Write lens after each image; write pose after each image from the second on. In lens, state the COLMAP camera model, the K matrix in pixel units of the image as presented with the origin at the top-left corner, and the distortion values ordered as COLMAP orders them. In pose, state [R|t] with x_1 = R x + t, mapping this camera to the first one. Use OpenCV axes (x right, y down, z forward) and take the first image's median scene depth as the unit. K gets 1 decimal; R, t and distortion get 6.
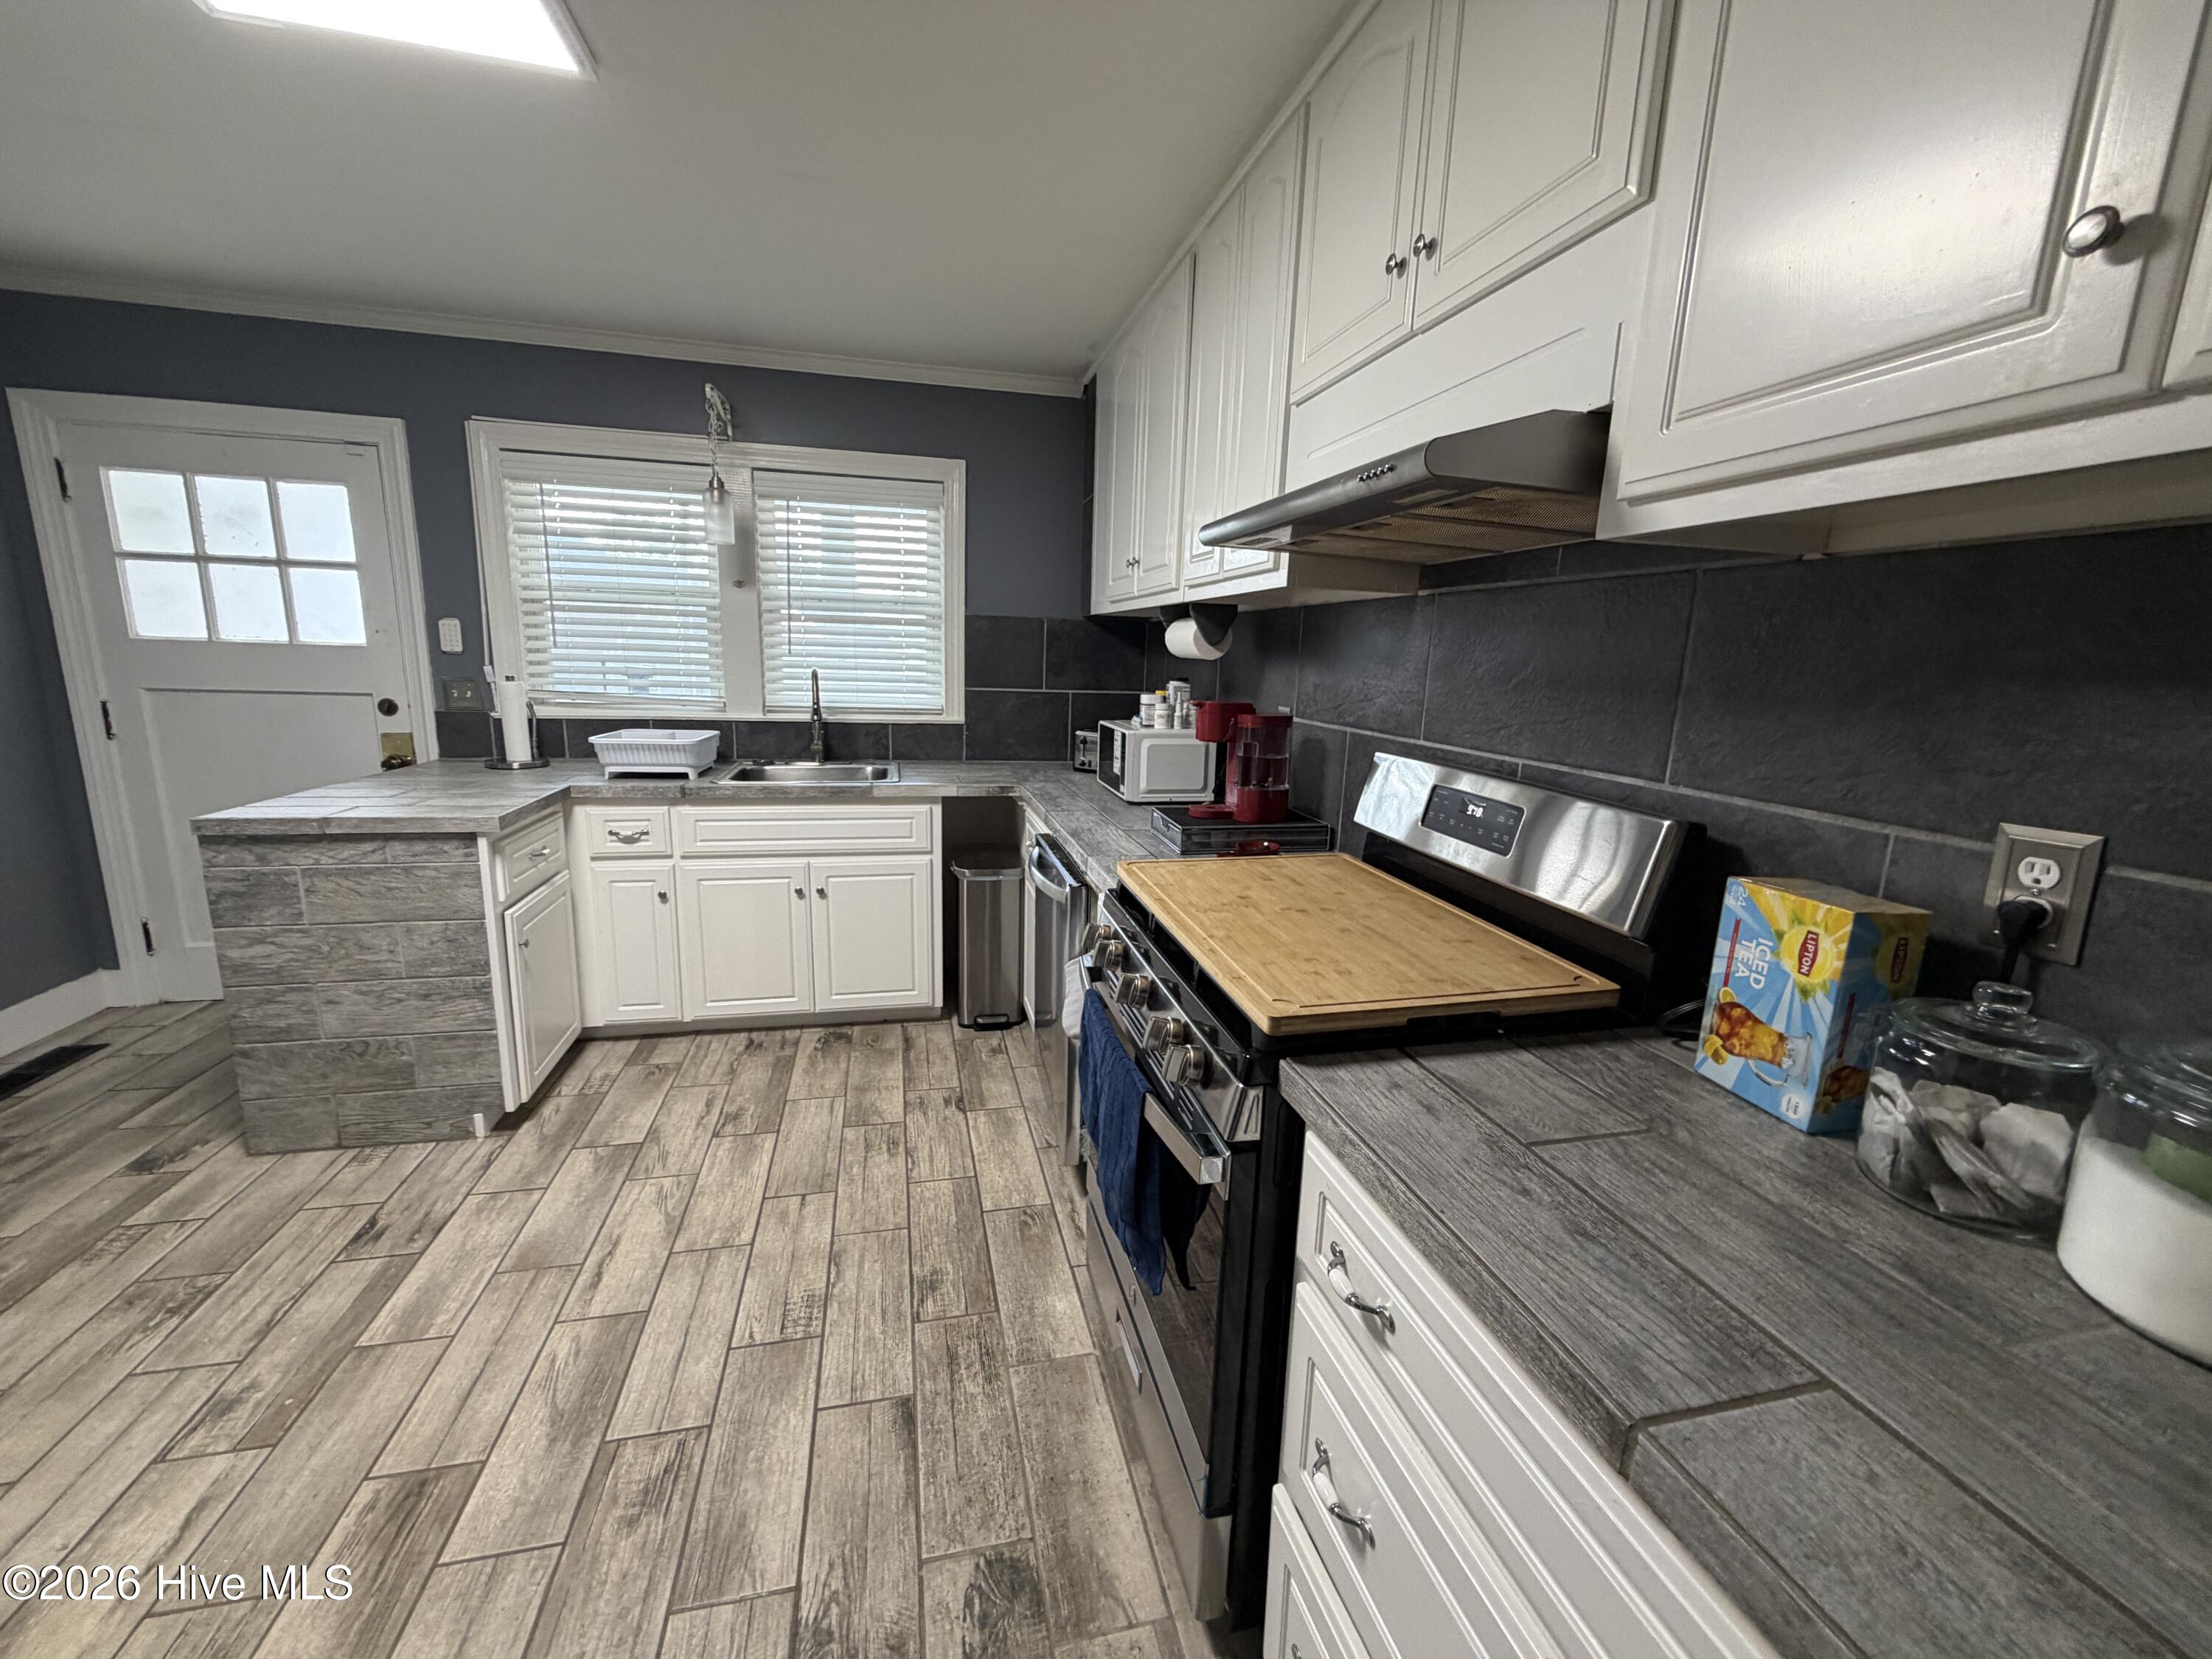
lens RADIAL K [[885.8, 0, 1102.1], [0, 885.8, 826.6], [0, 0, 1]] dist [-0.002147, 0.000783]
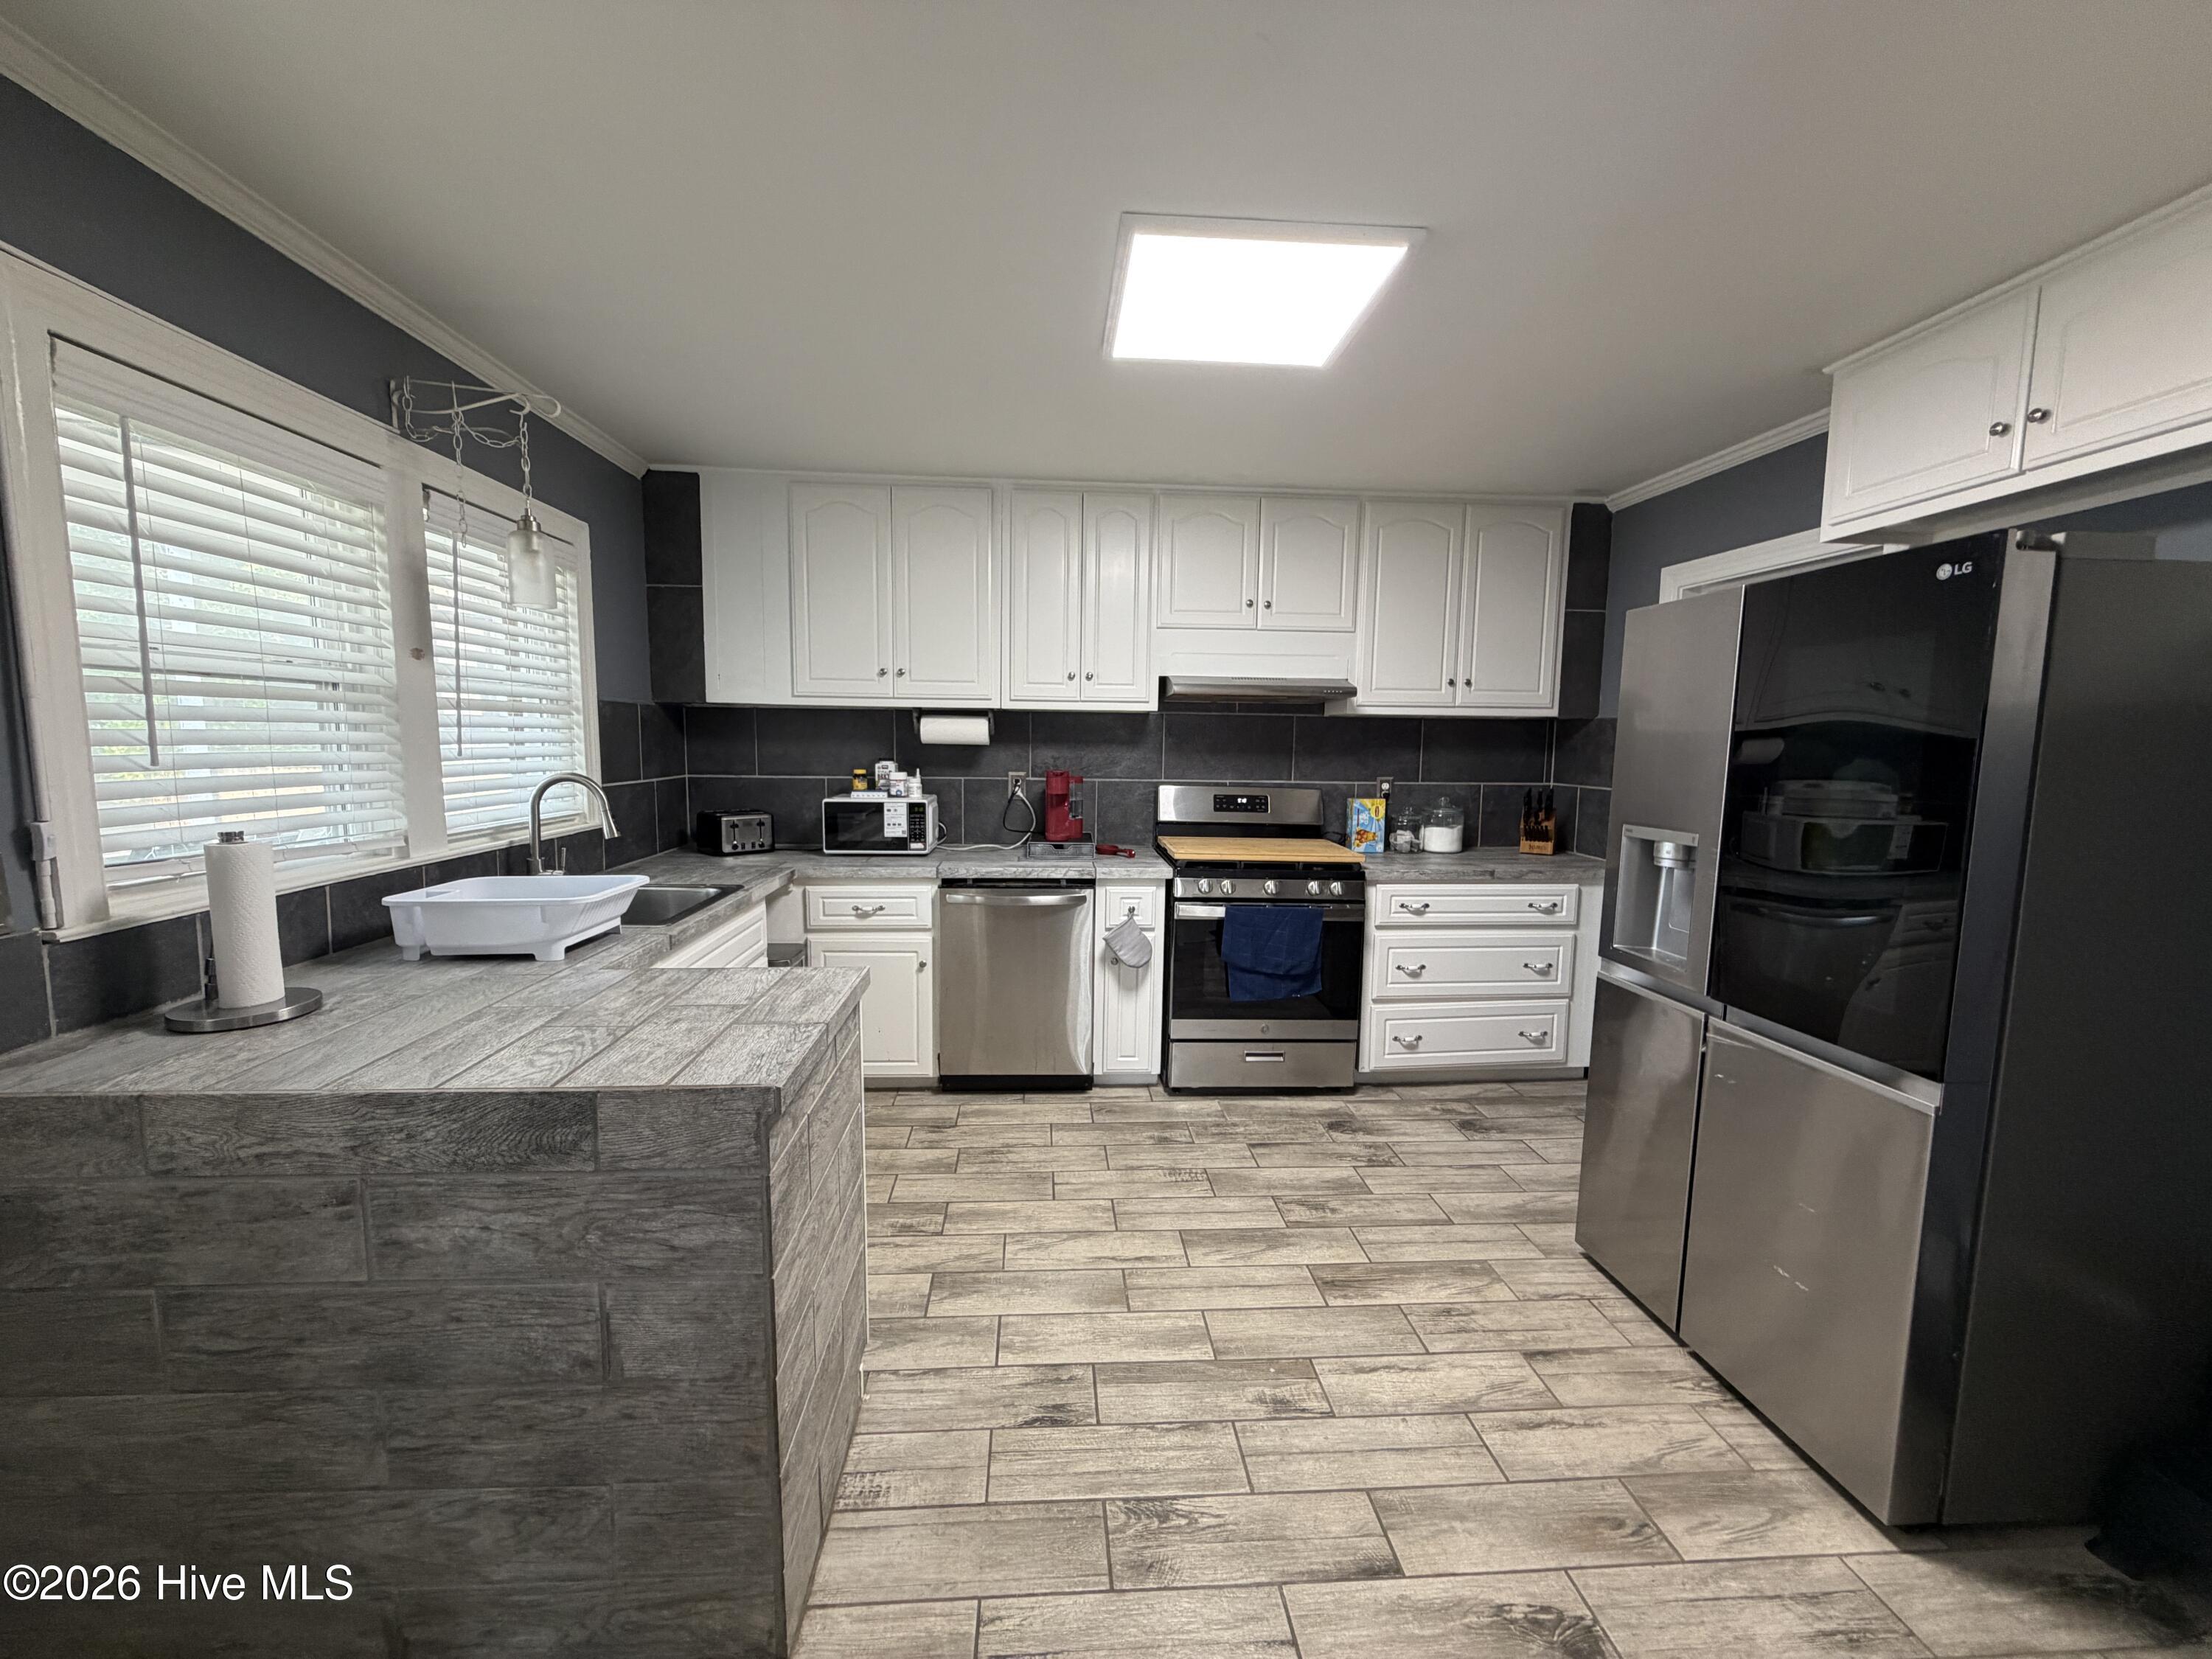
lens RADIAL K [[885.8, 0, 1099.5], [0, 885.8, 831.5], [0, 0, 1]] dist [-0.002147, 0.000783]
pose [[0.157992, -0.134156, 0.978285, -1.759326], [0.183311, 0.977491, 0.104443, -0.221439], [-0.970276, 0.162830, 0.179028, 0.756804]]
